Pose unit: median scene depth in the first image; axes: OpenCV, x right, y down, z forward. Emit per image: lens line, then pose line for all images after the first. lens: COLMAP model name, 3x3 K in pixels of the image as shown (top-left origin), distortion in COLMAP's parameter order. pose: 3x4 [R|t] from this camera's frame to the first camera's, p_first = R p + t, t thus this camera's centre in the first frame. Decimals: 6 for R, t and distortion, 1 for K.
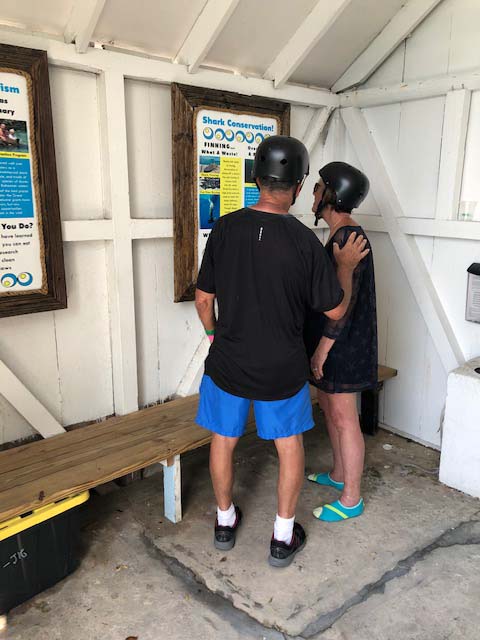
lens RADIAL K [[542.1, 0, 240.0], [0, 542.1, 320.0], [0, 0, 1]] dist [0.017395, 0.004474]
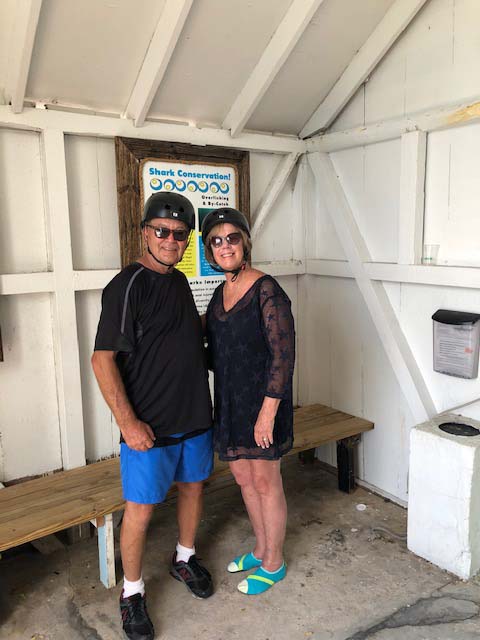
lens RADIAL K [[542.1, 0, 240.0], [0, 542.1, 320.0], [0, 0, 1]] dist [0.017395, 0.004474]
pose [[0.995369, -0.010724, -0.095526, 0.185945], [0.003444, 0.997097, -0.076059, -0.017692], [0.096064, 0.075378, 0.992517, 0.041283]]
